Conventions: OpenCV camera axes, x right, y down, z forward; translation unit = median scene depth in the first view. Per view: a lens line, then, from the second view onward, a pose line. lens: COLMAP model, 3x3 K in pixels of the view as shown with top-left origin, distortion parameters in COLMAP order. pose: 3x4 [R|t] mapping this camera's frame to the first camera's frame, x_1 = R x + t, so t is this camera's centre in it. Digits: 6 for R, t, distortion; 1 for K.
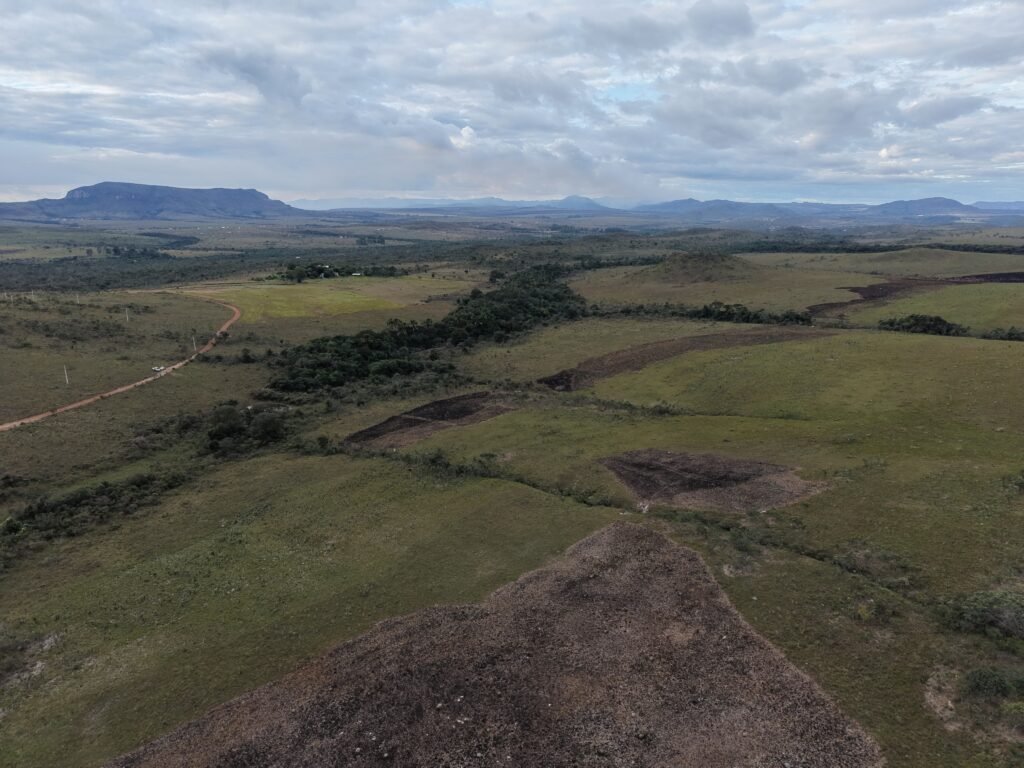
lens RADIAL K [[684.0, 0, 505.1], [0, 684.0, 401.6], [0, 0, 1]] dist [0.015733, -0.012742]
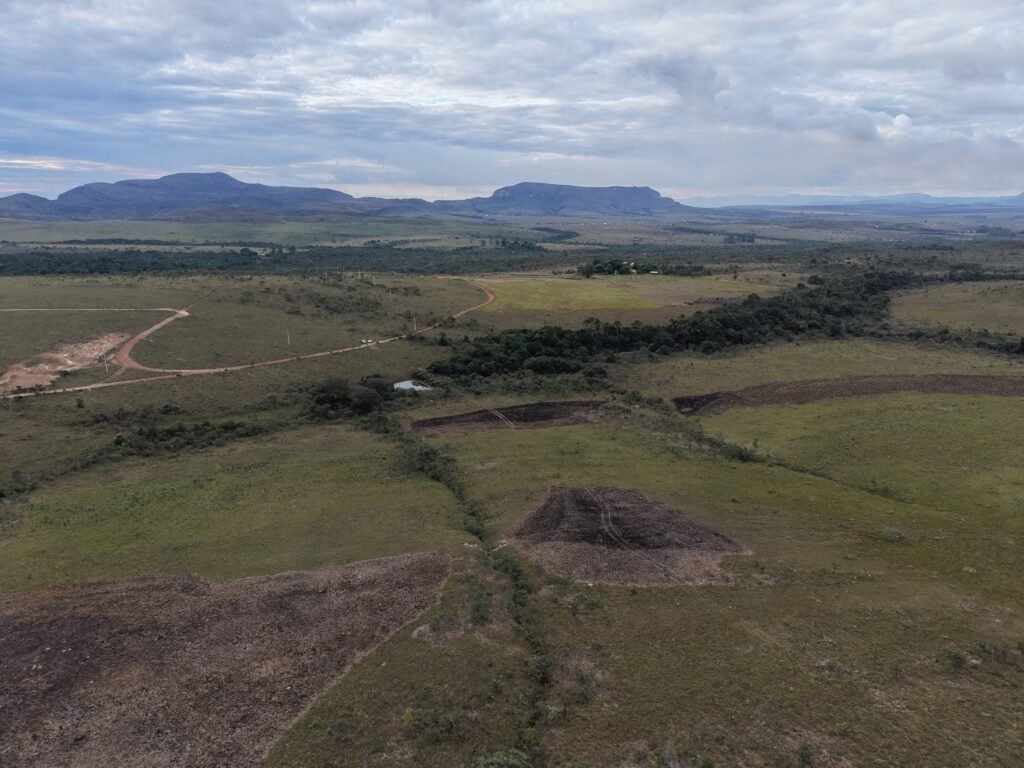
lens RADIAL K [[684.0, 0, 505.0], [0, 684.0, 391.1], [0, 0, 1]] dist [0.015733, -0.012742]
pose [[0.852498, 0.141290, -0.503273, 0.267299], [-0.146619, 0.988761, 0.029227, -0.029270], [0.501746, 0.048873, 0.863633, 0.099187]]
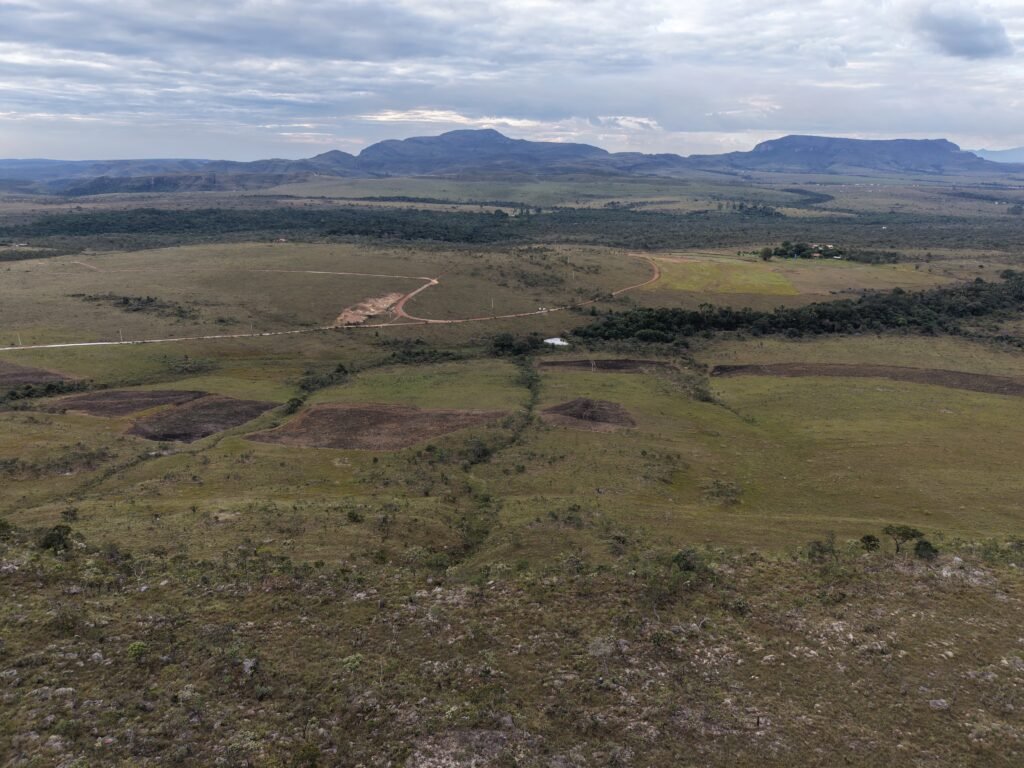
lens RADIAL K [[684.0, 0, 502.4], [0, 684.0, 391.9], [0, 0, 1]] dist [0.015733, -0.012742]
pose [[0.609774, 0.265568, -0.746760, 0.709047], [-0.220588, 0.961831, 0.161930, -0.092666], [0.761260, 0.065986, 0.645081, -0.172413]]
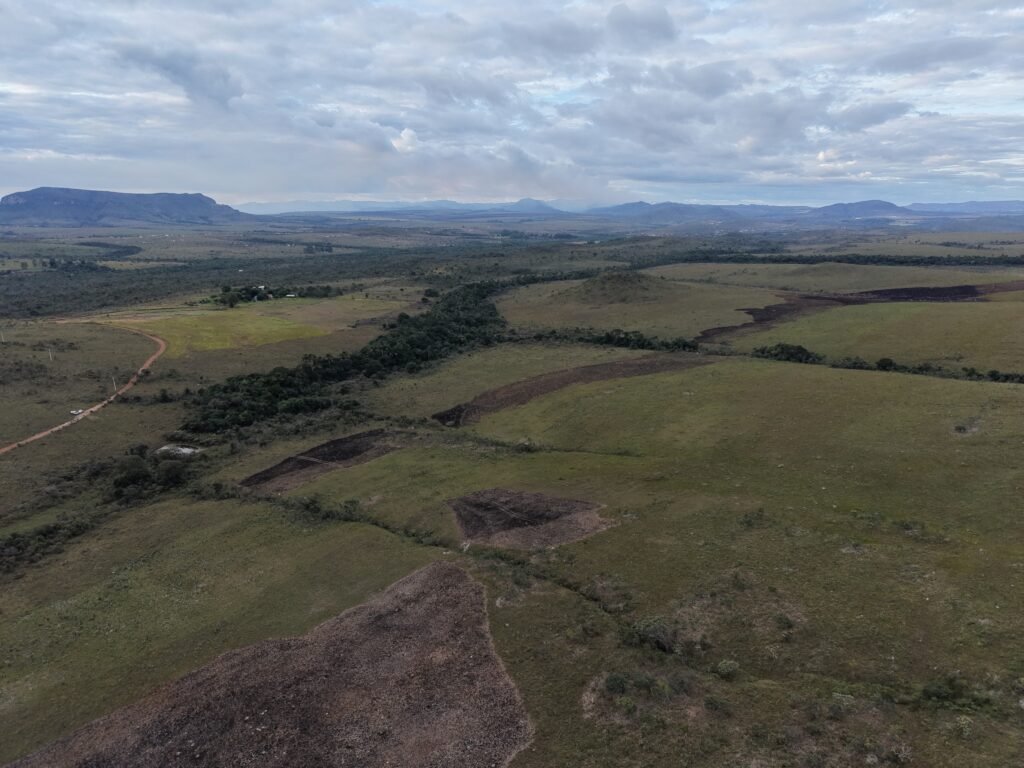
lens RADIAL K [[684.0, 0, 507.6], [0, 684.0, 404.9], [0, 0, 1]] dist [0.015733, -0.012742]
pose [[0.997887, -0.020583, 0.061634, 0.089349], [0.020389, 0.999785, 0.003775, -0.044157], [-0.061699, -0.002510, 0.998092, -0.099581]]
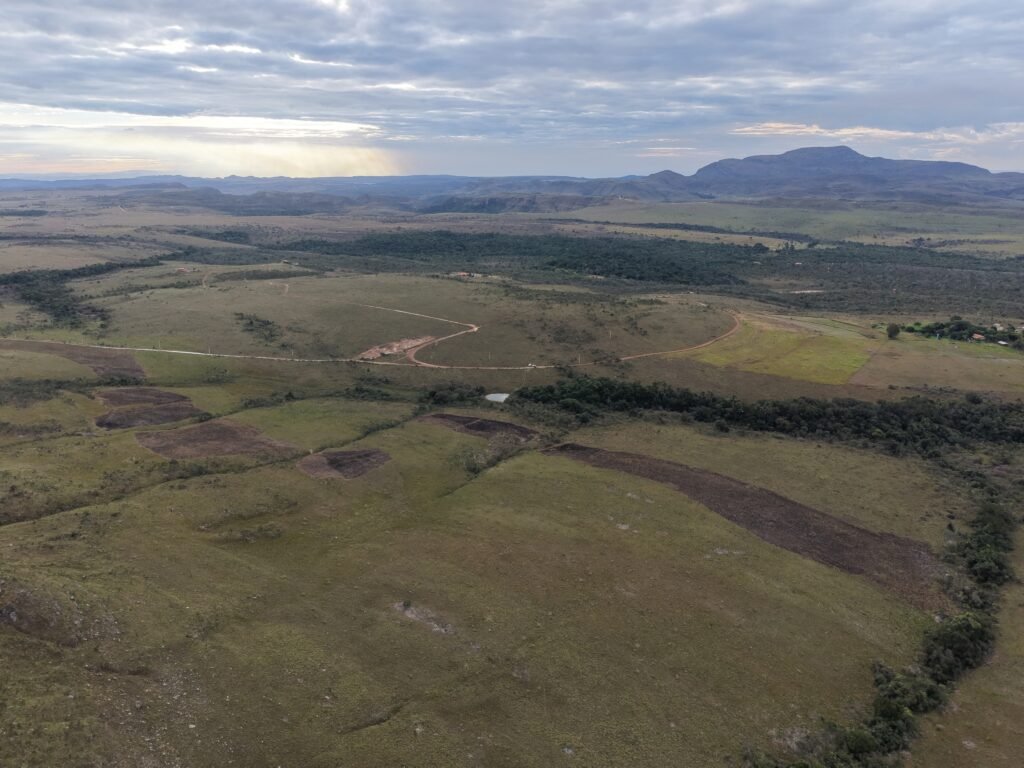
lens RADIAL K [[684.0, 0, 503.5], [0, 684.0, 392.5], [0, 0, 1]] dist [0.015733, -0.012742]
pose [[0.152843, 0.313323, -0.937266, 1.180908], [-0.268003, 0.926010, 0.265857, -0.418630], [0.951217, 0.210556, 0.225505, 0.444481]]
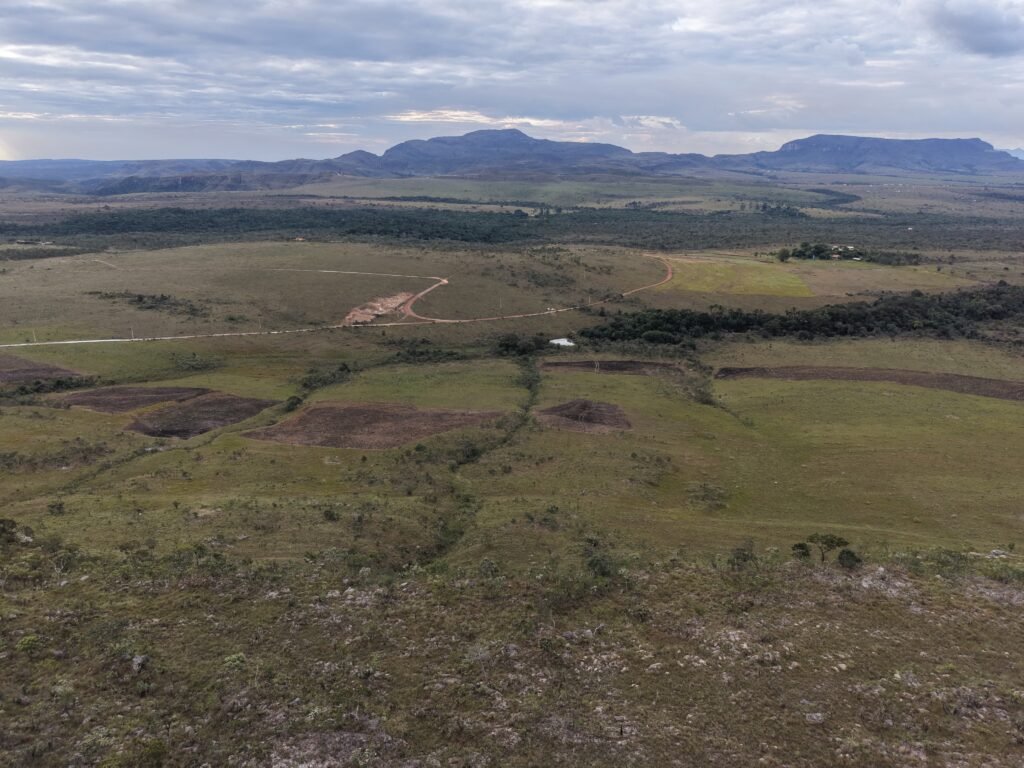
lens RADIAL K [[684.0, 0, 502.4], [0, 684.0, 390.8], [0, 0, 1]] dist [0.015733, -0.012742]
pose [[0.582399, 0.270871, -0.766447, 0.727951], [-0.225382, 0.959693, 0.167906, -0.100477], [0.781034, 0.074956, 0.619974, -0.146711]]
